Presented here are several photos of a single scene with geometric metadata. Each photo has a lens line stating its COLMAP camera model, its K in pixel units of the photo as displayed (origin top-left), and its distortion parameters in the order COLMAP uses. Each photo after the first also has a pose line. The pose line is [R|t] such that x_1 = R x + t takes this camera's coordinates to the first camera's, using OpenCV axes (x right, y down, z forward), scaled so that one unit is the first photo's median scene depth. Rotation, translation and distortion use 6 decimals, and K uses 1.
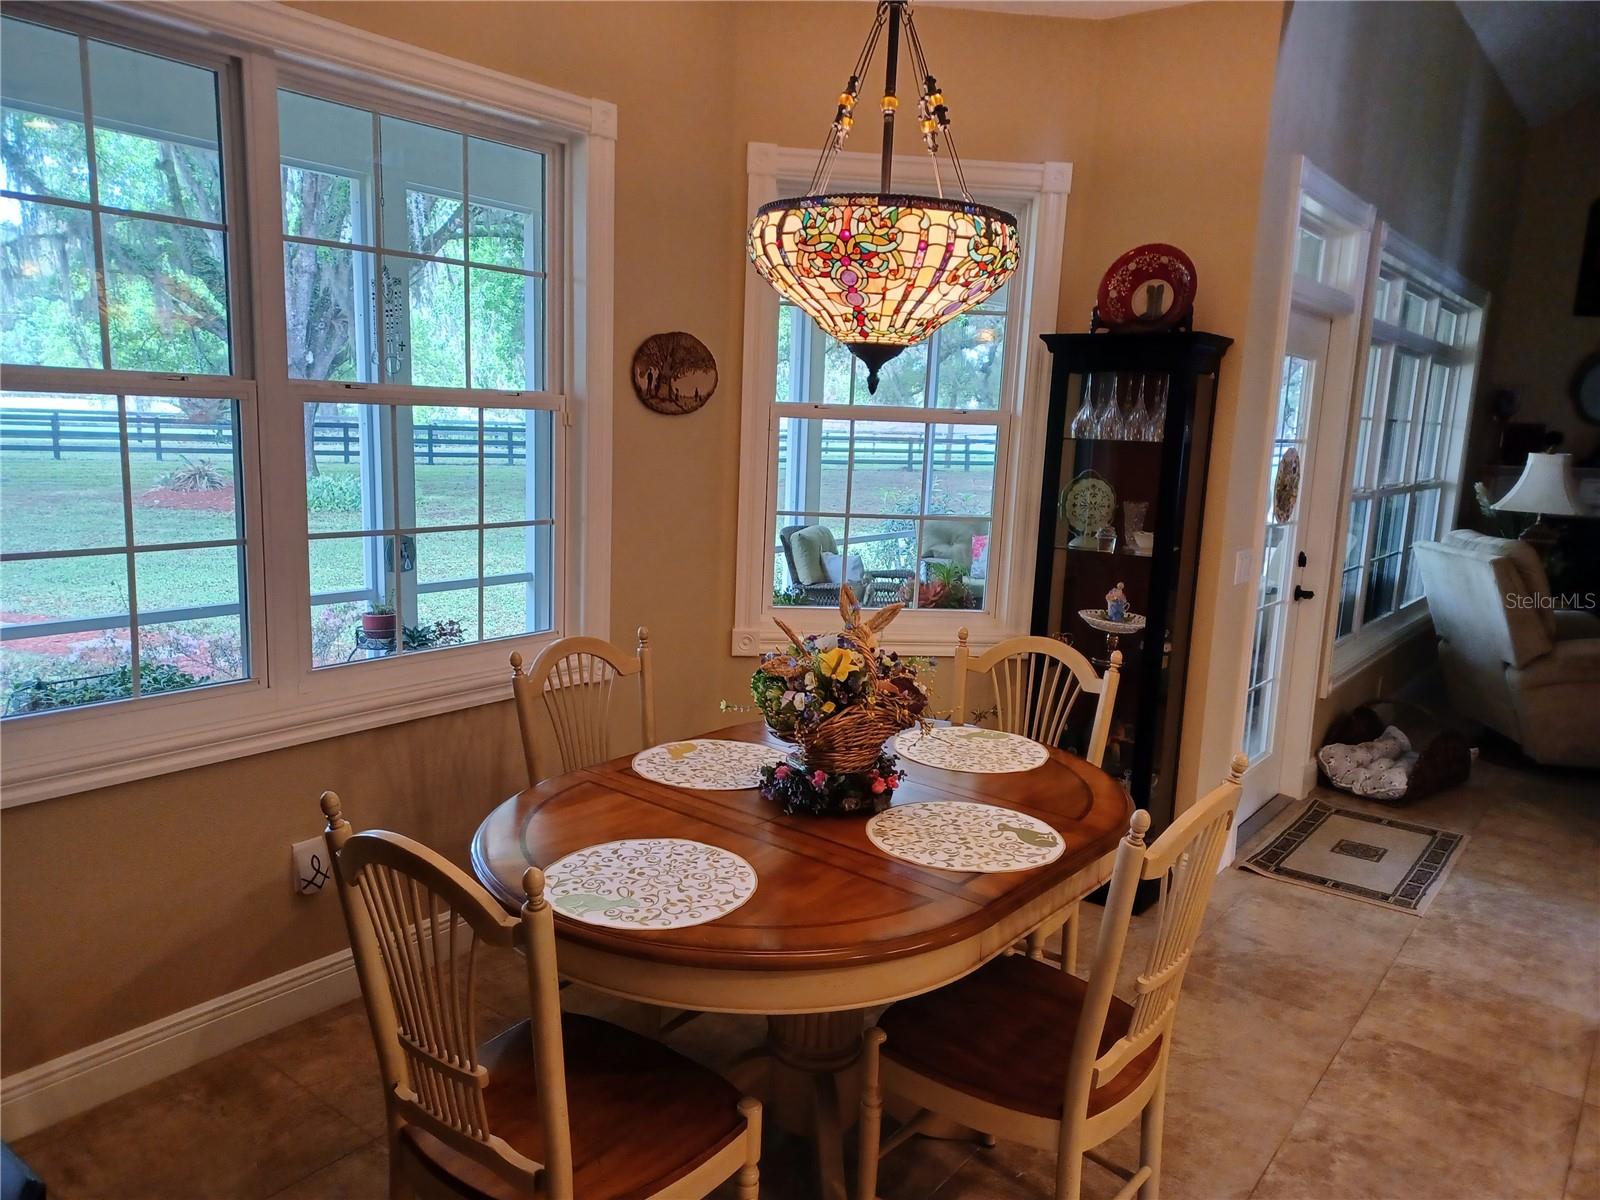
lens RADIAL K [[1159.0, 0, 799.7], [0, 1159.0, 603.0], [0, 0, 1]] dist [0.016179, -0.002686]
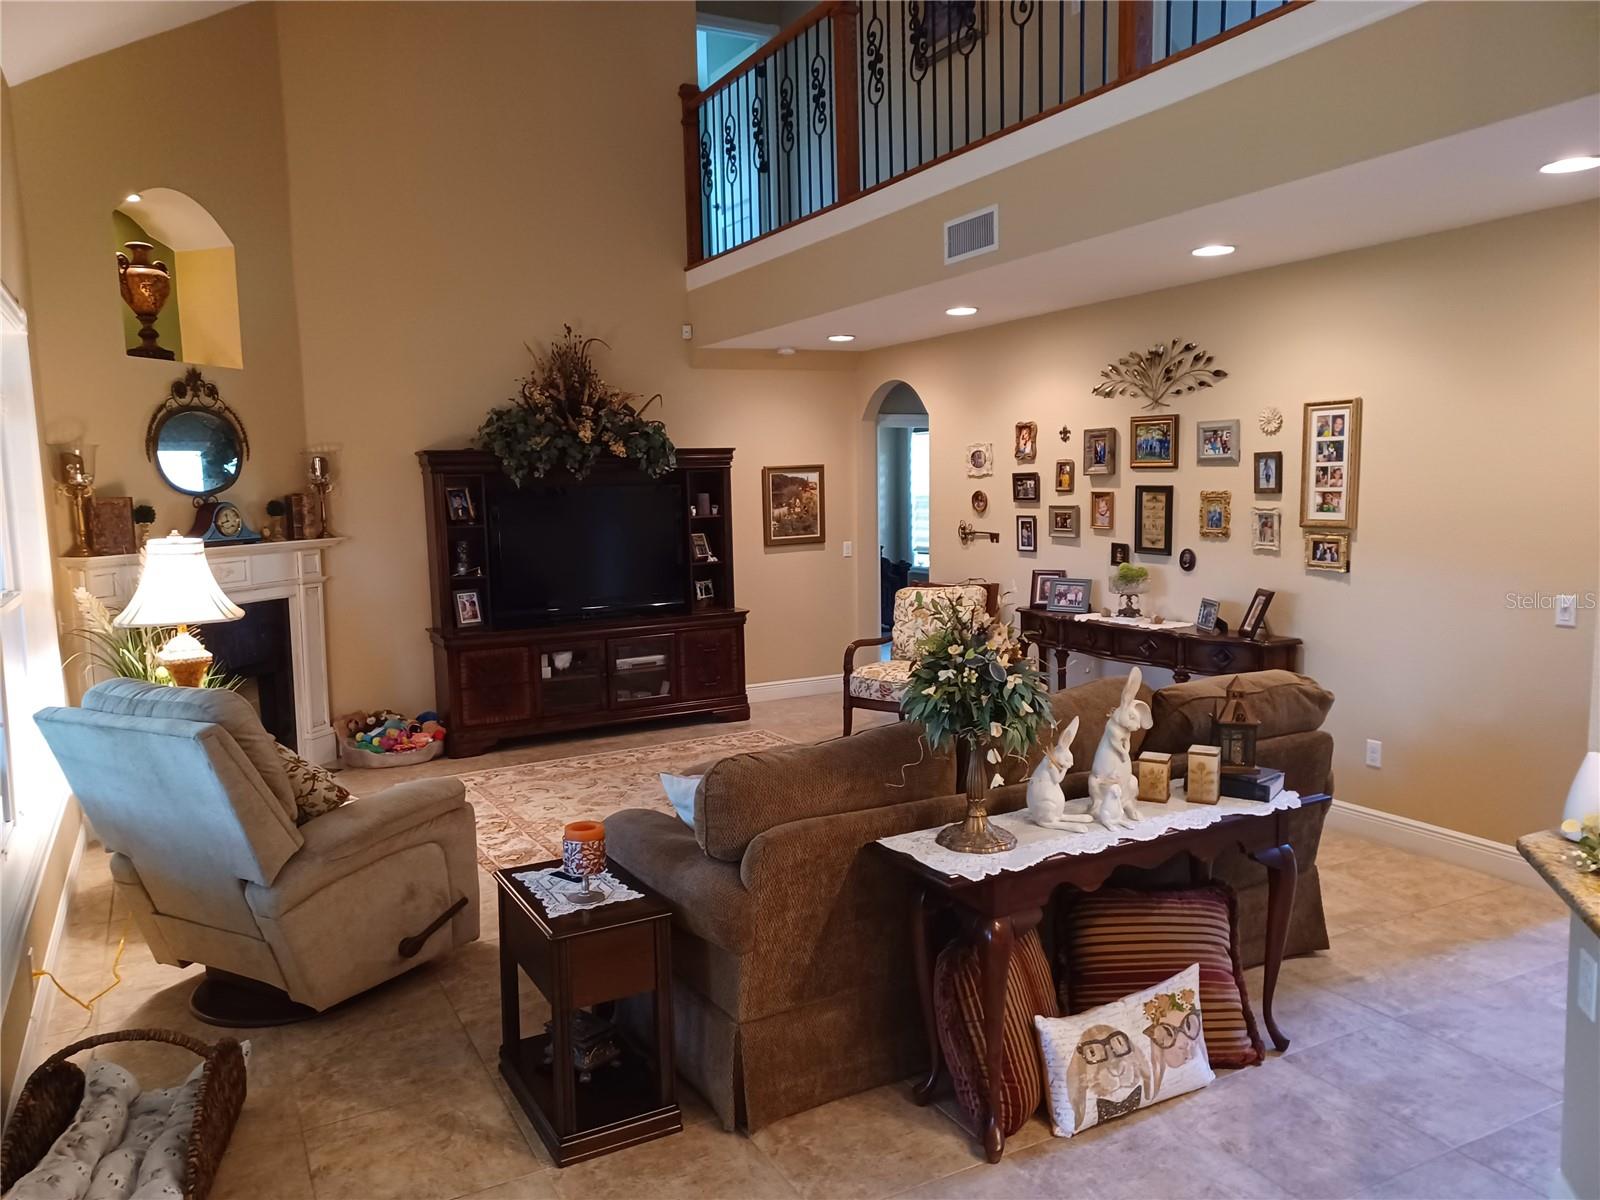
lens RADIAL K [[1159.0, 0, 798.8], [0, 1159.0, 602.0], [0, 0, 1]] dist [0.016179, -0.002686]
pose [[0.415587, -0.143882, 0.898101, 0.190068], [0.195808, 0.978409, 0.066140, -0.077627], [-0.888227, 0.148369, 0.434787, 0.440794]]
